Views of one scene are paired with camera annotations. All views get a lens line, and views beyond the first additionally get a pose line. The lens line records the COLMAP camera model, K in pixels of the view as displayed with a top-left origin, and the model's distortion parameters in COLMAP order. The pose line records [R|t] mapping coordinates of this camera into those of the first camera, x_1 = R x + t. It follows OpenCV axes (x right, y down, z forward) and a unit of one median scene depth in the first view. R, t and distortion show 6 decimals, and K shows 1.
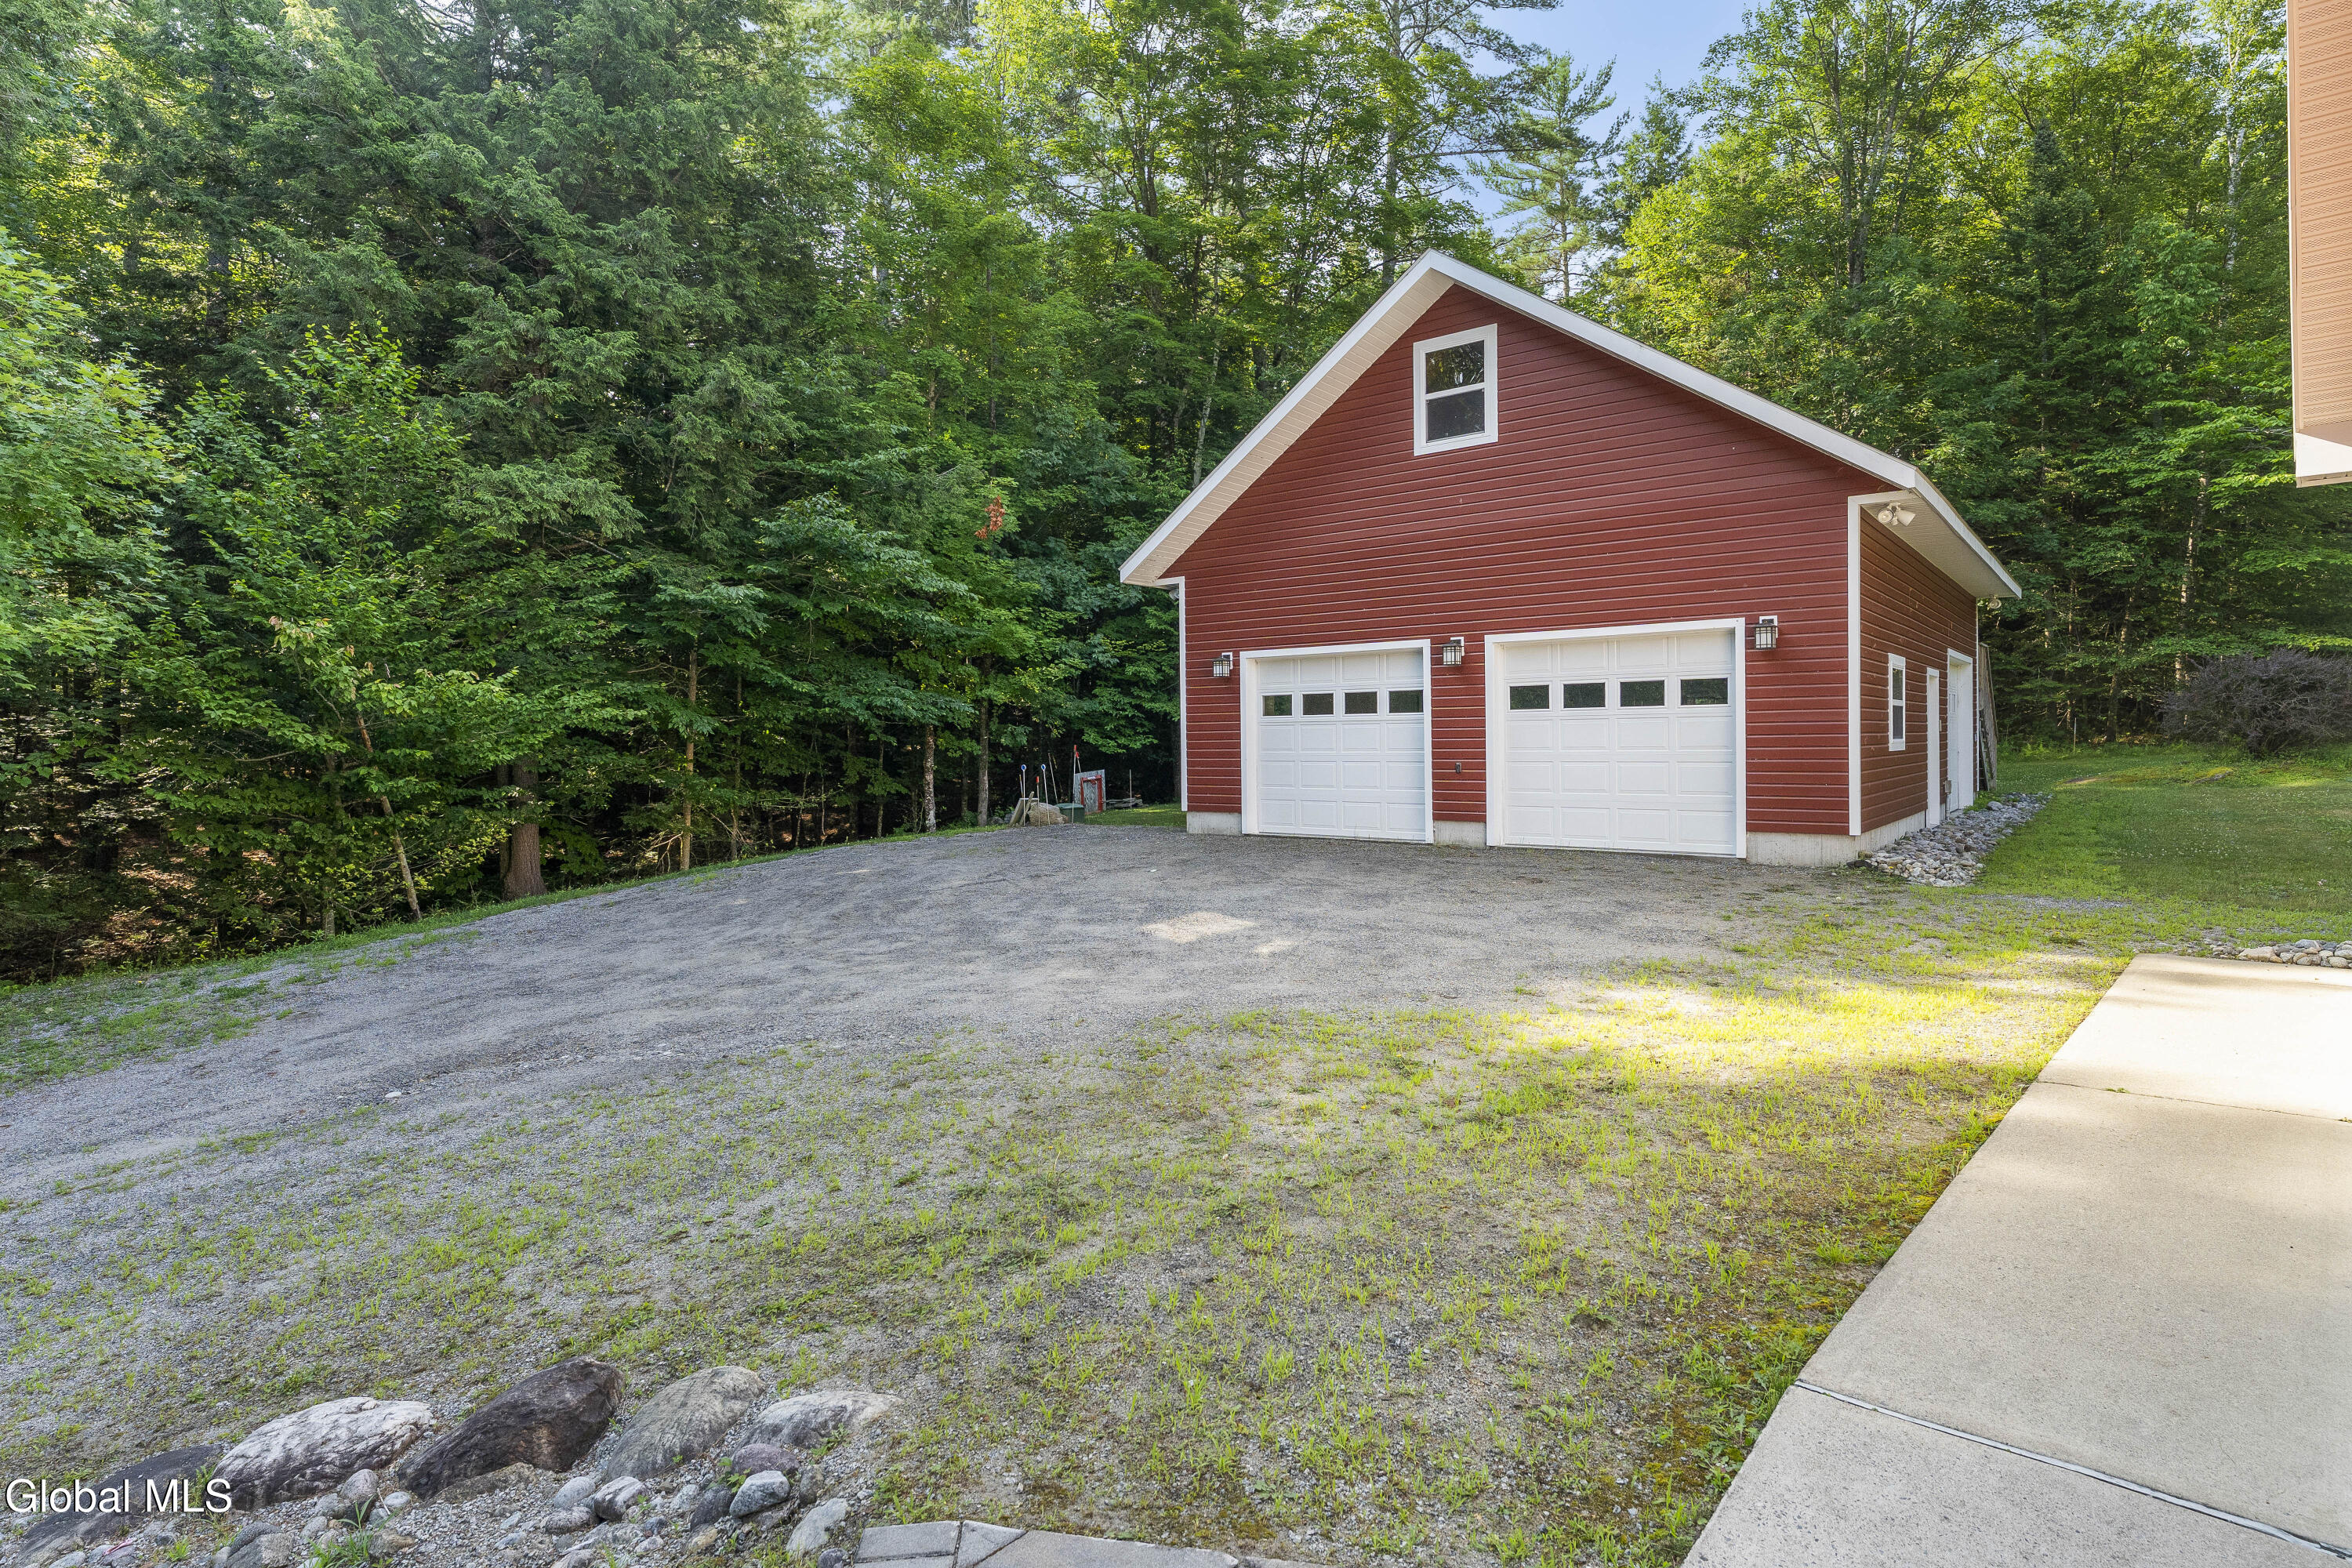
lens RADIAL K [[1199.0, 0, 1176.0], [0, 1199.0, 784.0], [0, 0, 1]] dist [-0.000362, -0.000030]
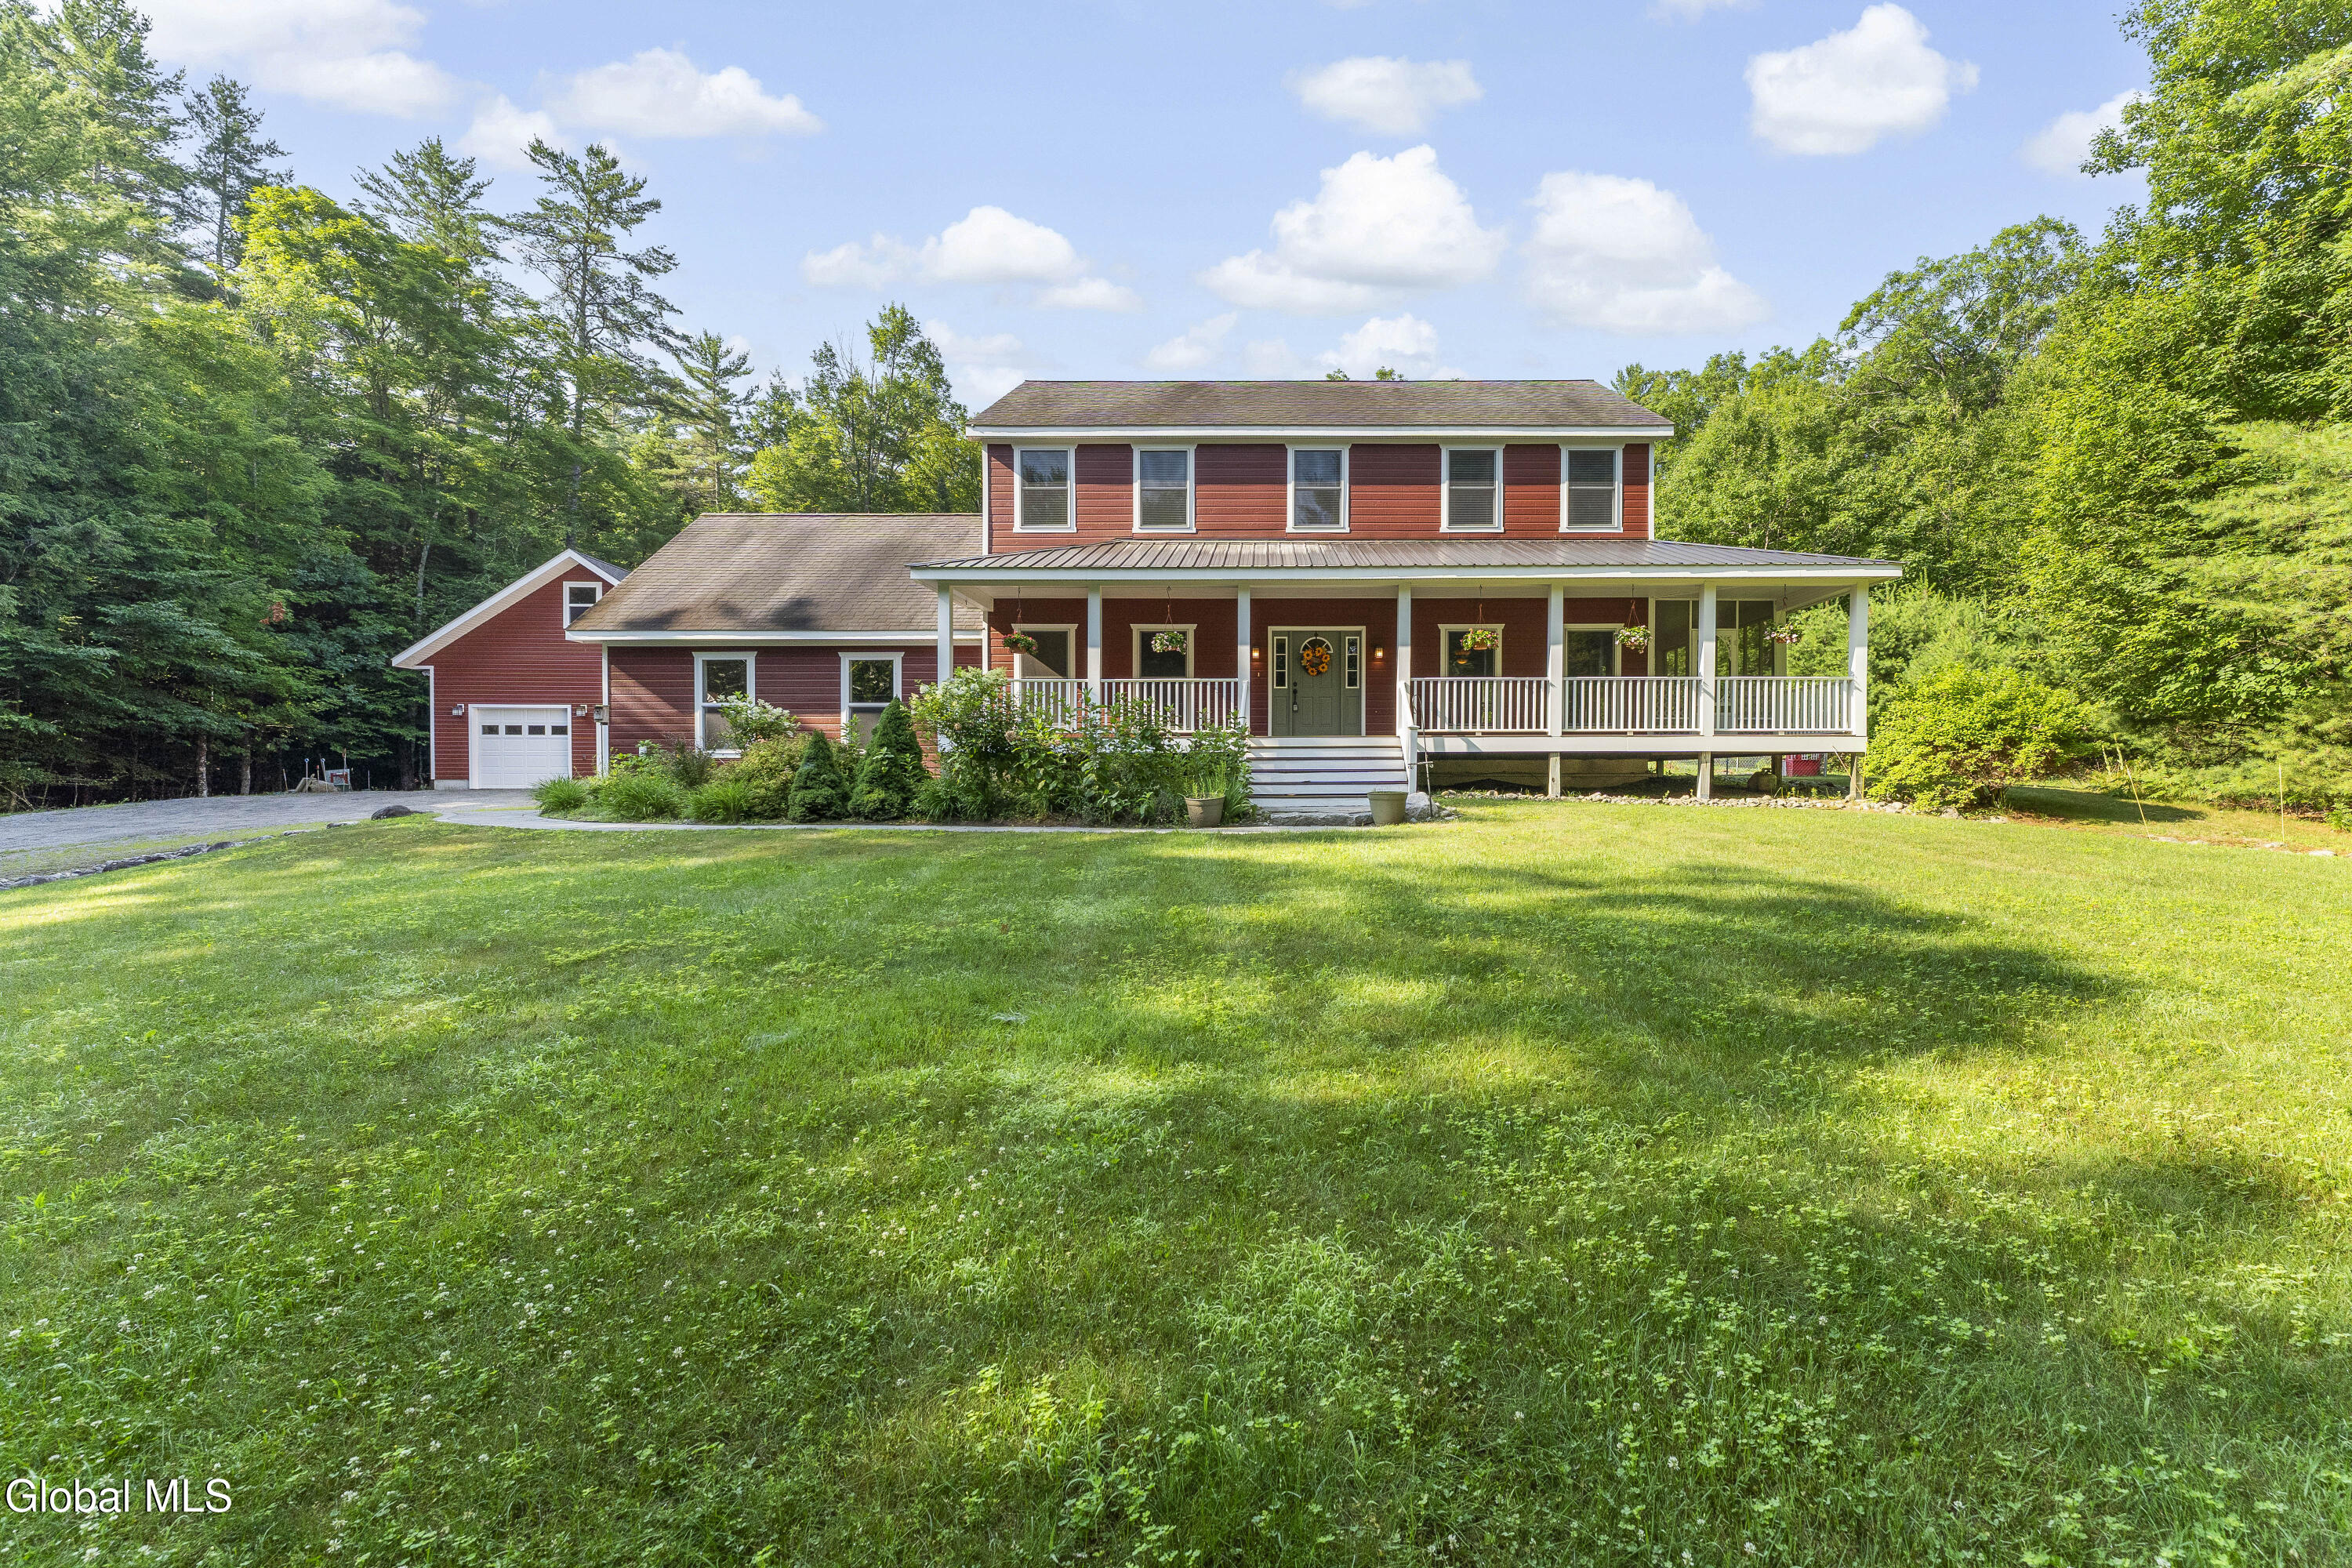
lens RADIAL K [[943.5, 0, 1234.0], [0, 943.5, 784.2], [0, 0, 1]] dist [-0.000493, -0.000164]
pose [[0.725987, 0.005635, 0.687685, -0.090063], [0.017554, 0.999489, -0.026722, 0.082069], [-0.687484, 0.031472, 0.725517, -0.934932]]
